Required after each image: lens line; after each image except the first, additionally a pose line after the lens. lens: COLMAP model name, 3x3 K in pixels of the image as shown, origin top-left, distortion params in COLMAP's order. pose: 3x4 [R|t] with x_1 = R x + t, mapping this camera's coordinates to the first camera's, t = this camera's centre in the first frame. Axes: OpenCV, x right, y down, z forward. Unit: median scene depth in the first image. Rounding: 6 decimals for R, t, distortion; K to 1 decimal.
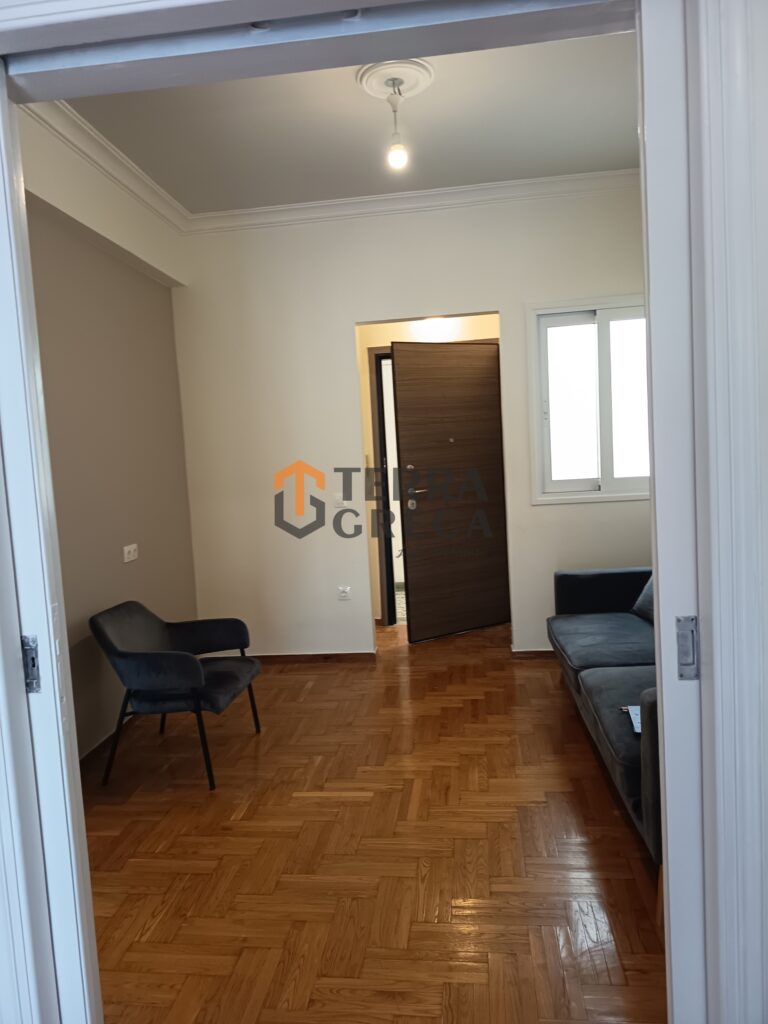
lens RADIAL K [[714.8, 0, 374.6], [0, 714.8, 510.9], [0, 0, 1]] dist [0.071959, -0.096340]
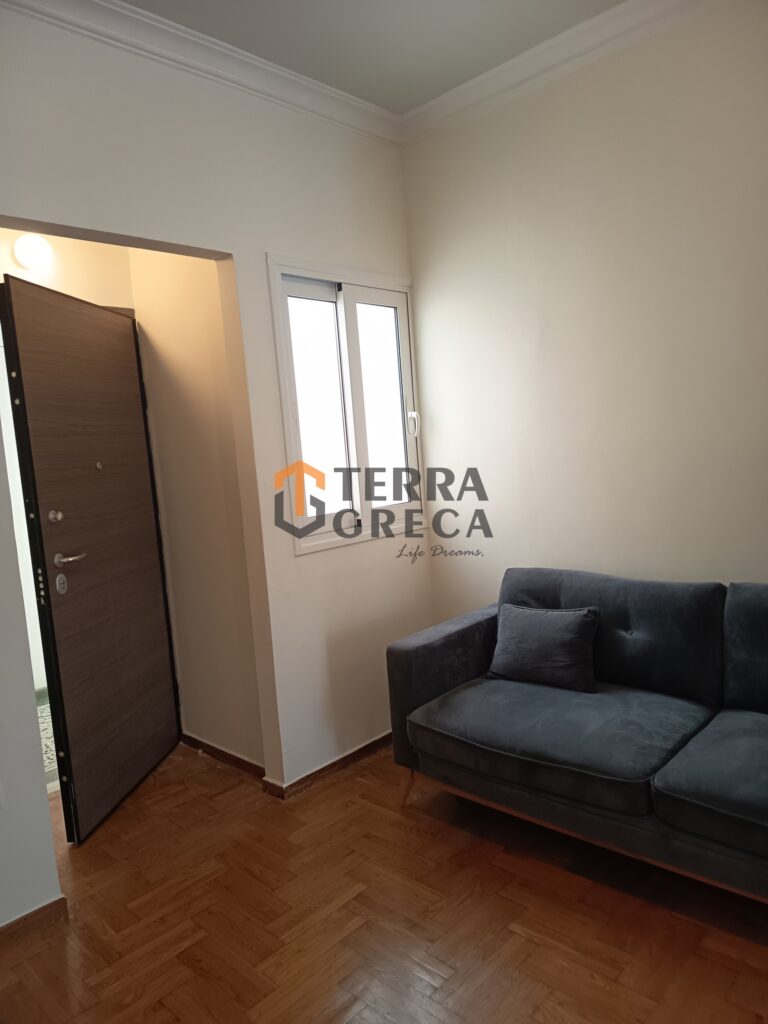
lens RADIAL K [[714.8, 0, 391.5], [0, 714.8, 507.4], [0, 0, 1]] dist [0.071959, -0.096340]
pose [[0.585739, -0.060418, 0.808244, -0.293499], [0.111909, 0.993695, -0.006820, -0.043231], [-0.802736, 0.094445, 0.588808, 0.589769]]
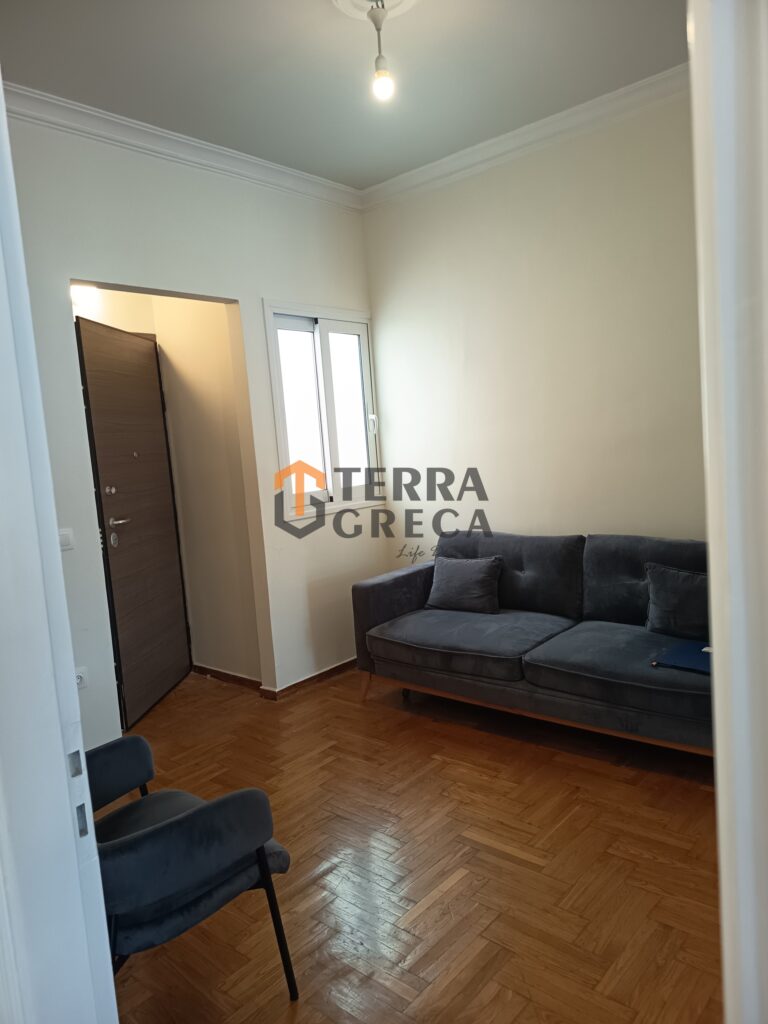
lens RADIAL K [[714.8, 0, 398.6], [0, 714.8, 507.8], [0, 0, 1]] dist [0.071959, -0.096340]
pose [[0.543202, -0.063647, 0.837186, -0.504981], [0.114477, 0.993425, 0.001248, -0.012044], [-0.831761, 0.095161, 0.546917, 0.428949]]
